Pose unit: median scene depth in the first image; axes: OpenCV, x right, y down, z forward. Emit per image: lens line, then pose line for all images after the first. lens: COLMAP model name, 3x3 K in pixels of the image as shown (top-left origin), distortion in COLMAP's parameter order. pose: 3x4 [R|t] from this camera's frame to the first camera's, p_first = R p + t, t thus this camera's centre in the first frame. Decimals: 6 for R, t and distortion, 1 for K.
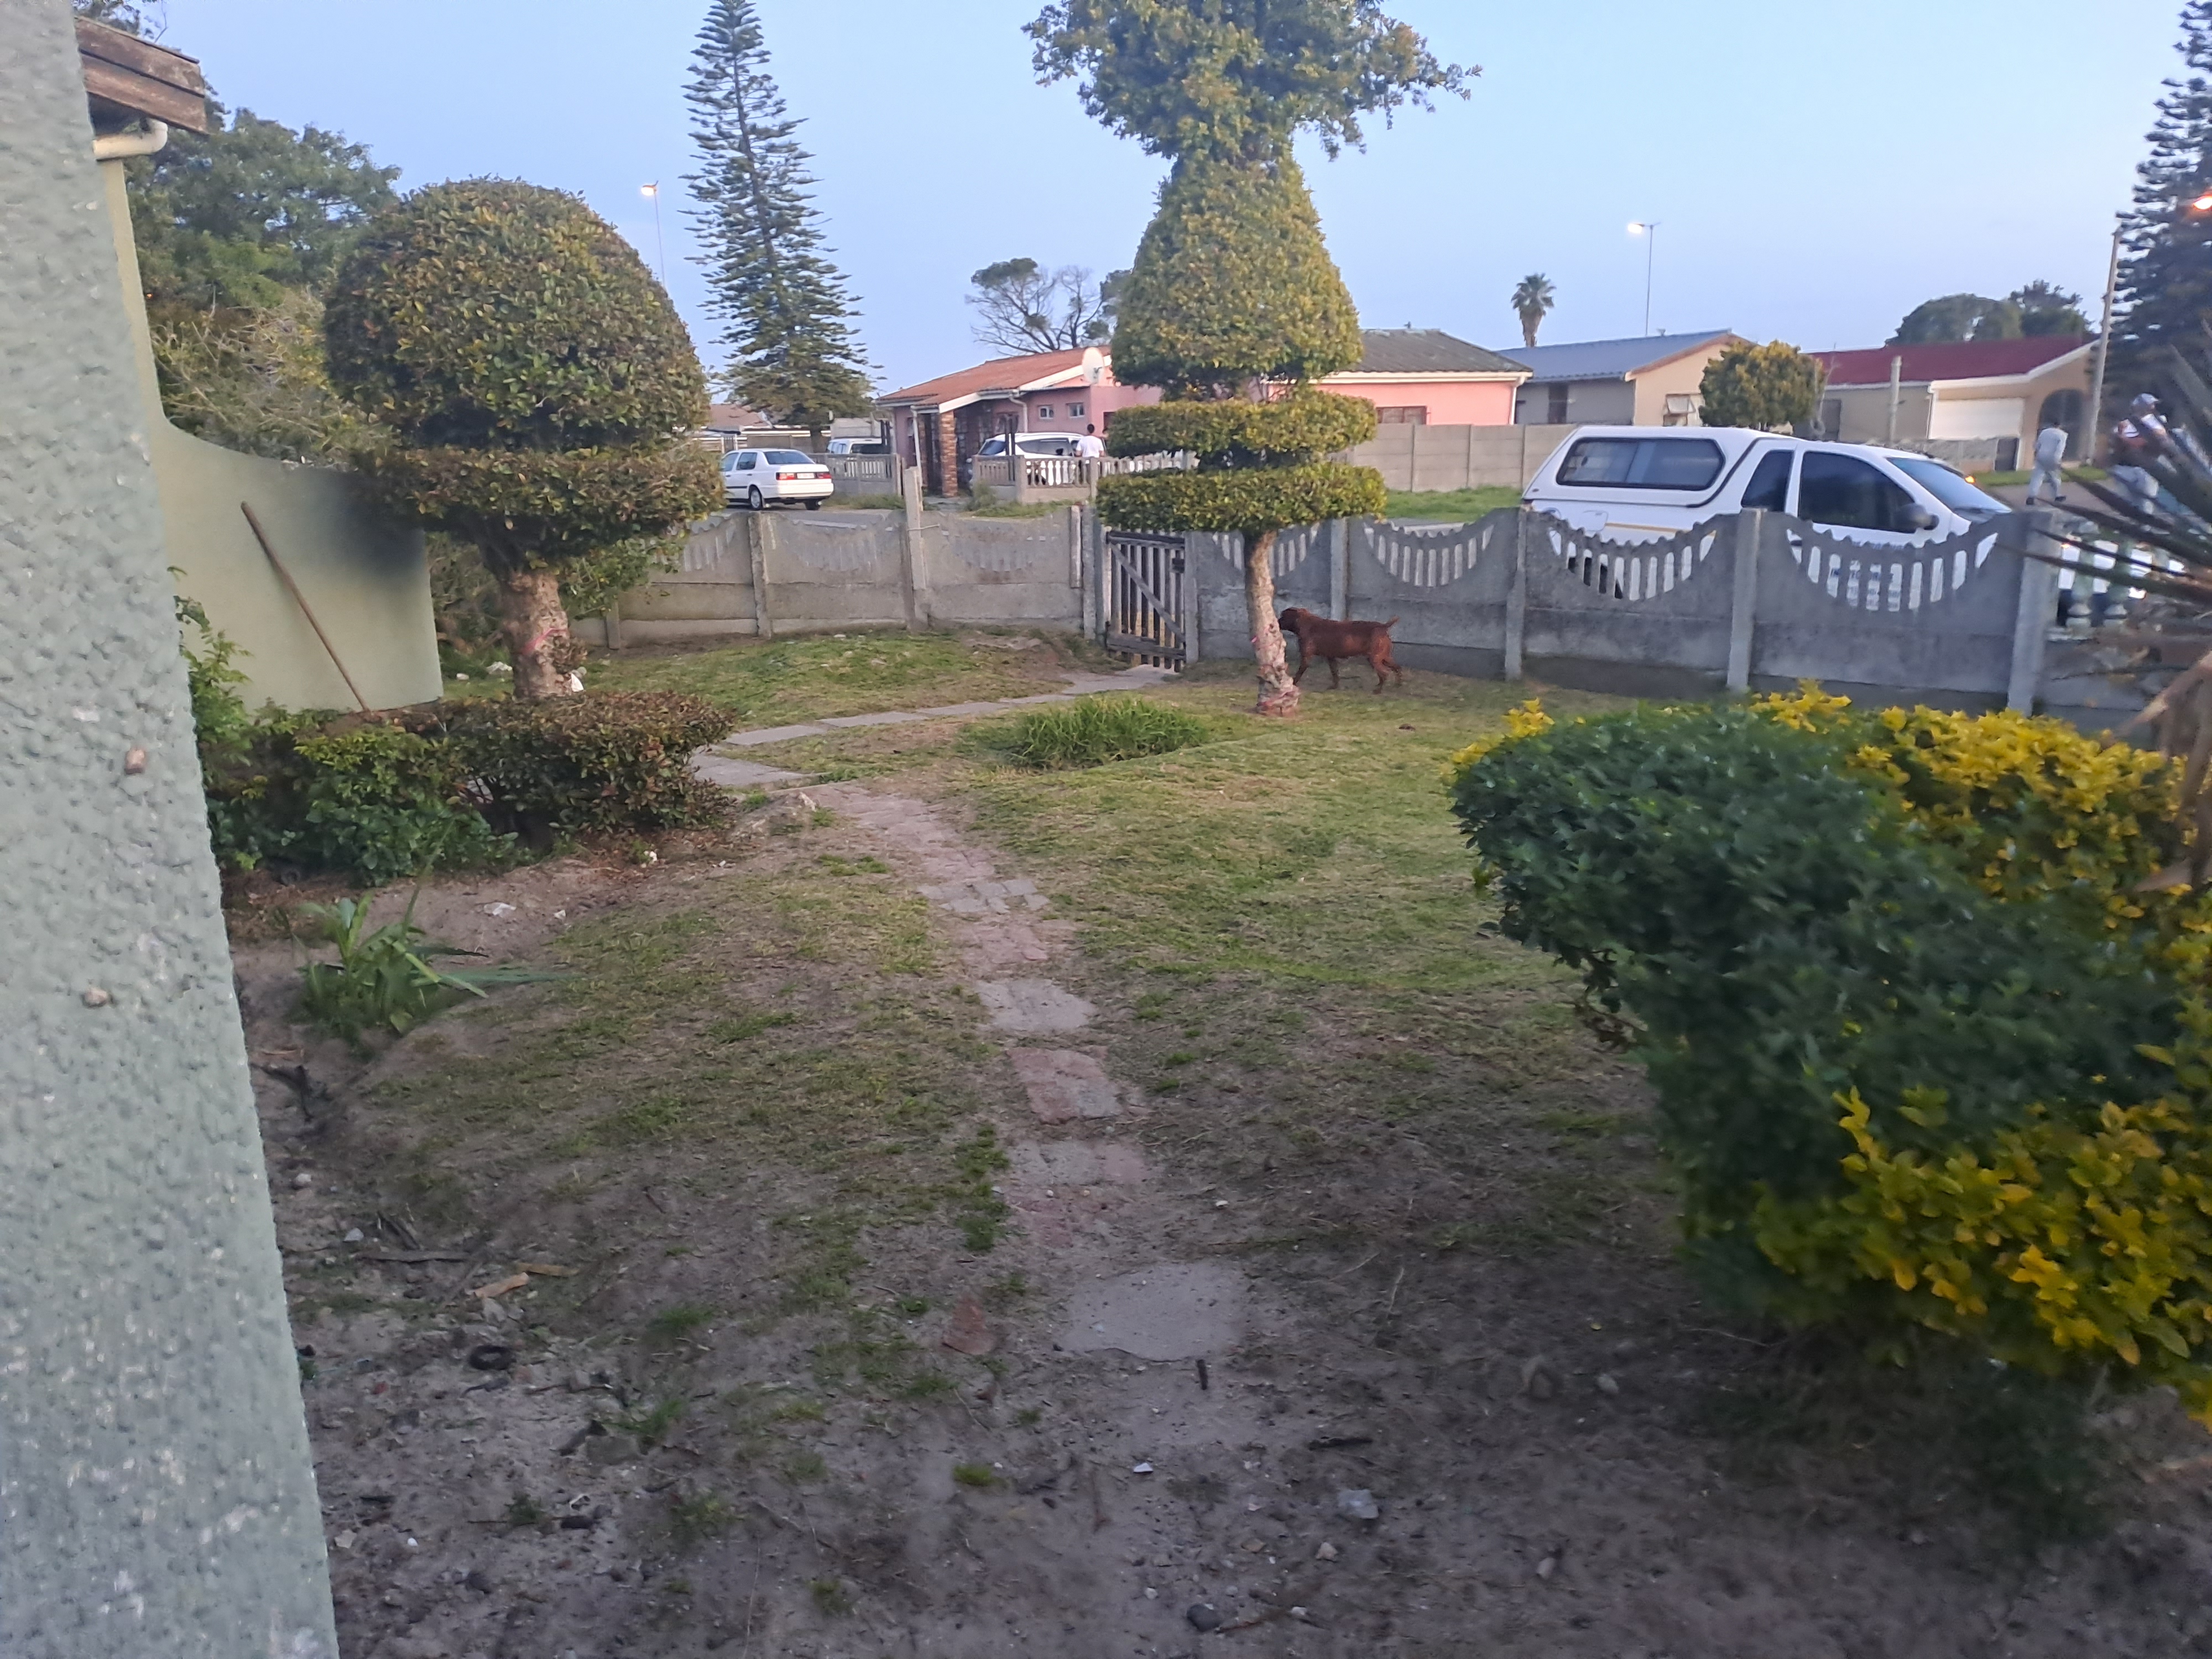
lens RADIAL K [[1598.6, 0, 1034.6], [0, 1598.6, 831.2], [0, 0, 1]] dist [0.040298, -0.060789]
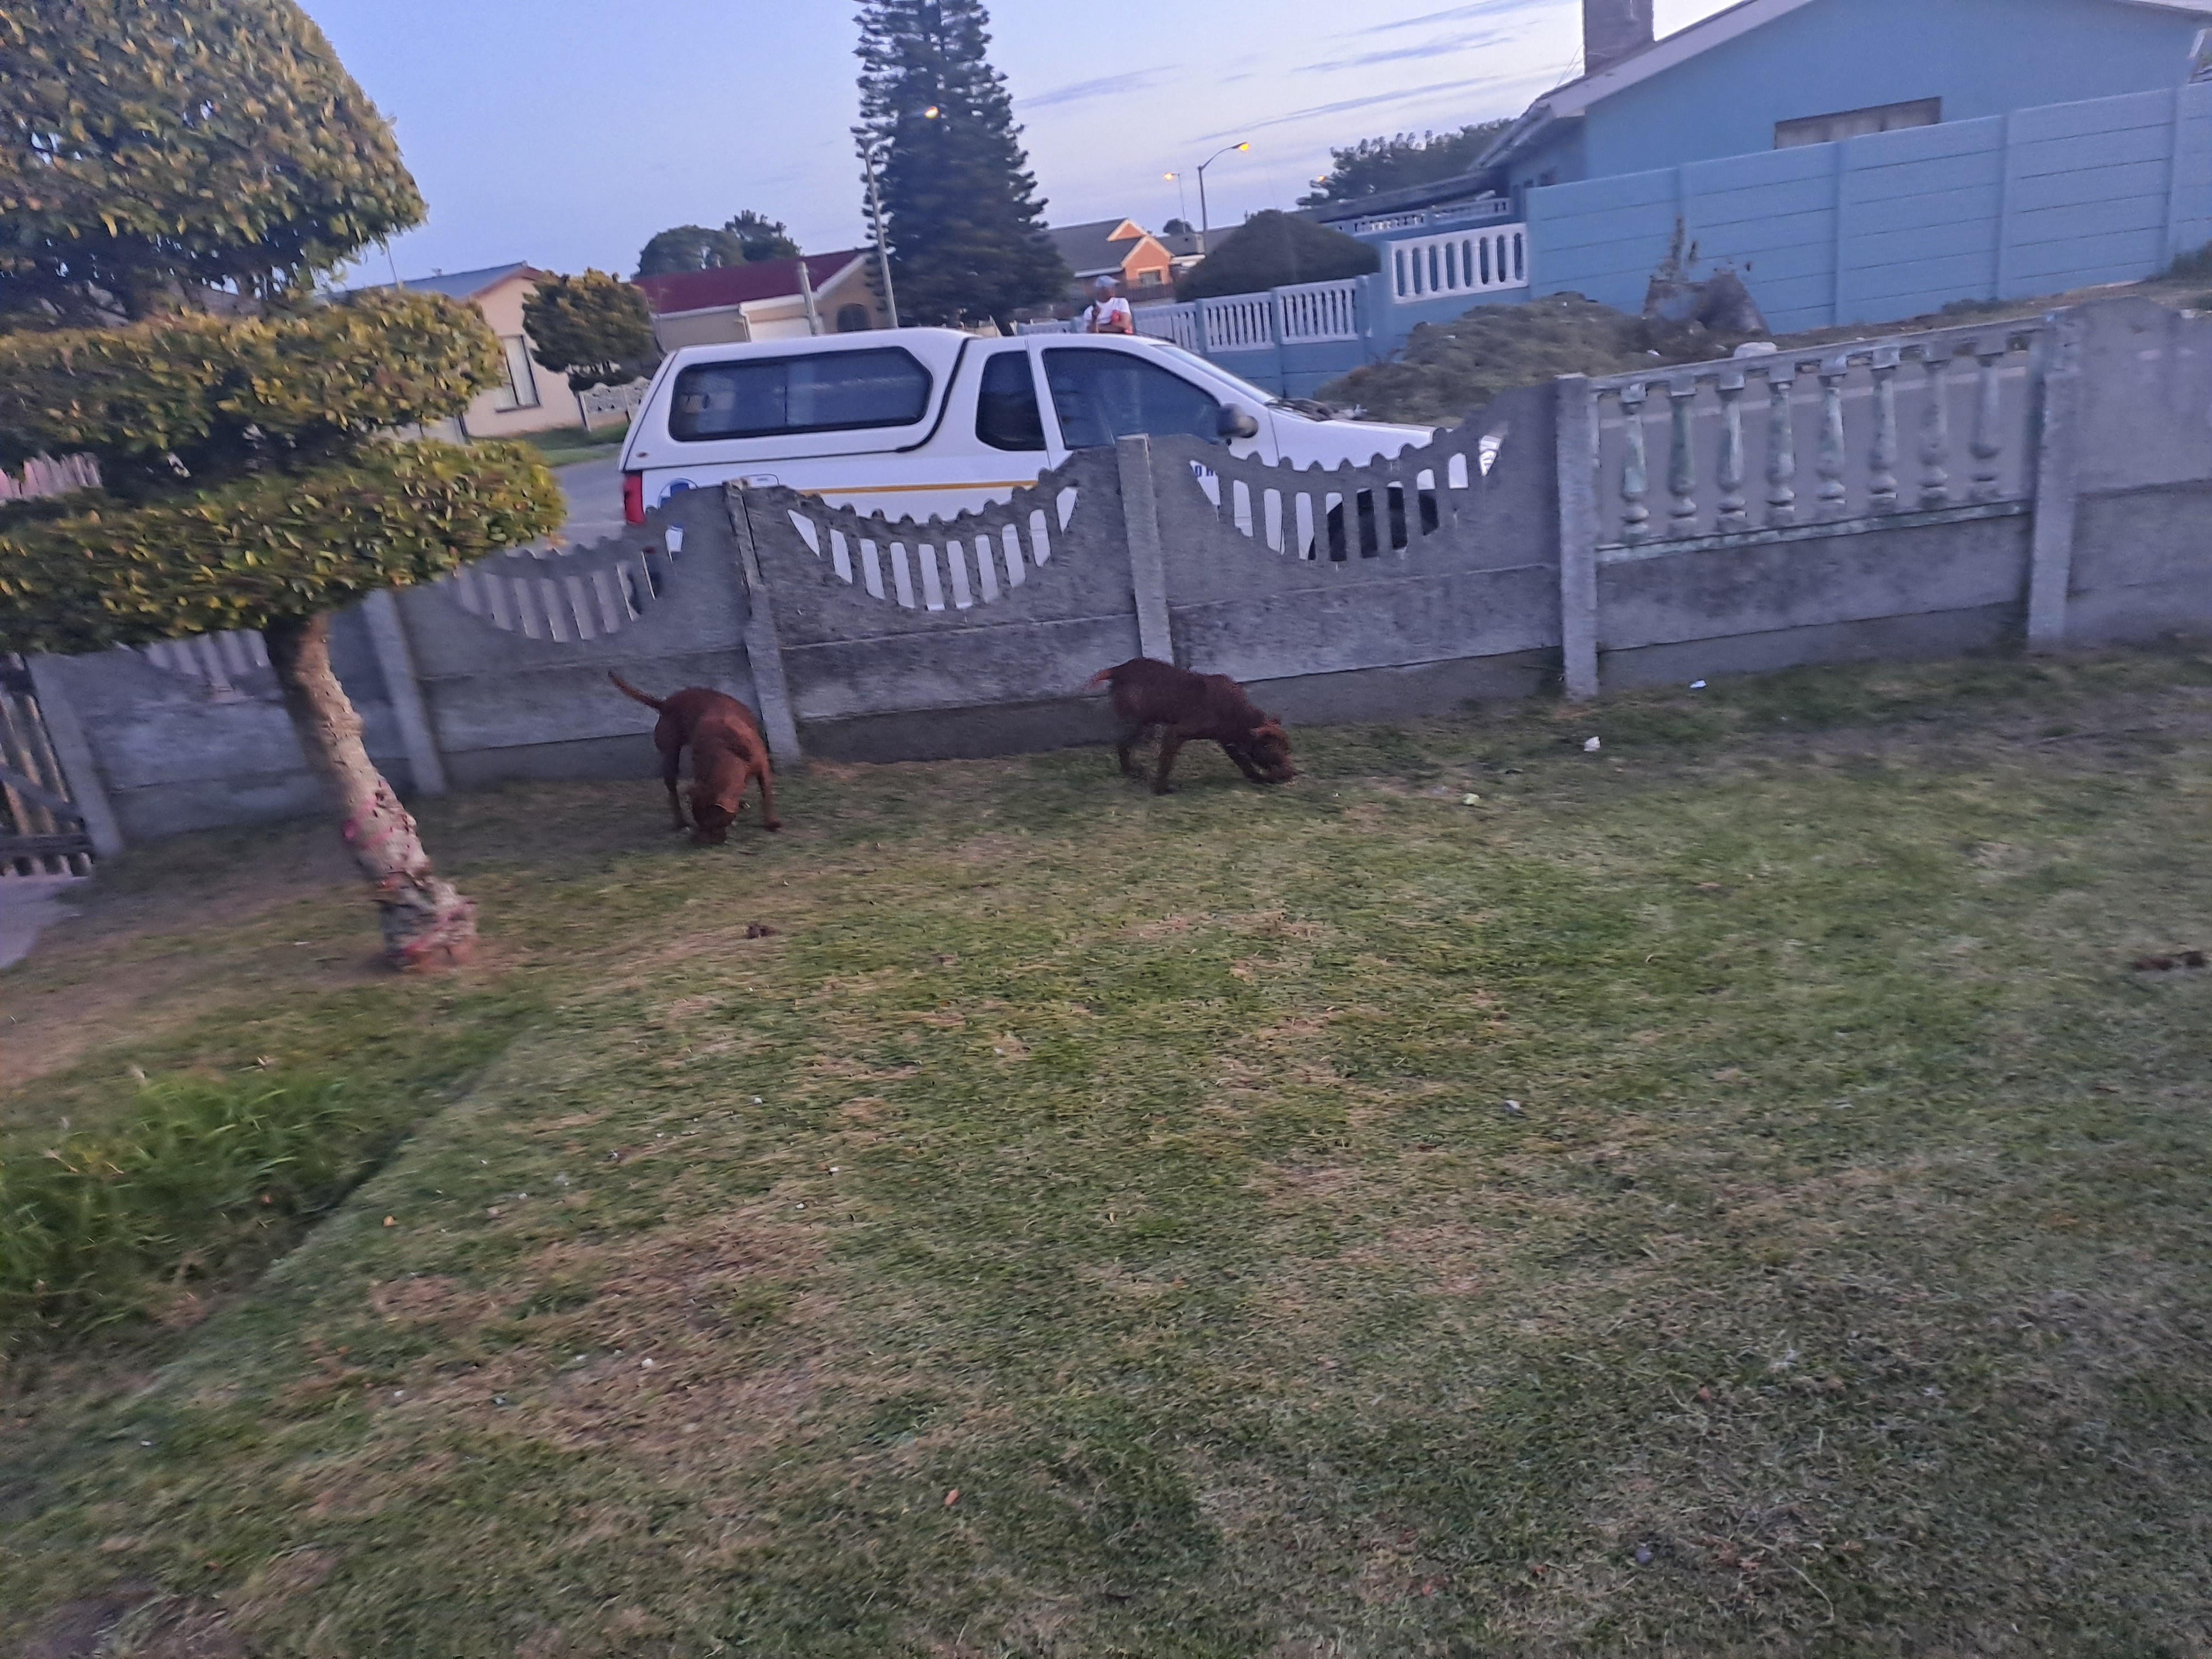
lens RADIAL K [[1601.3, 0, 1106.0], [0, 1601.3, 829.5], [0, 0, 1]] dist [0.075804, -0.065497]
pose [[0.721760, -0.274634, 0.635326, -0.006180], [0.260199, 0.958241, 0.118622, -0.116809], [-0.641373, 0.079695, 0.763079, 0.481100]]
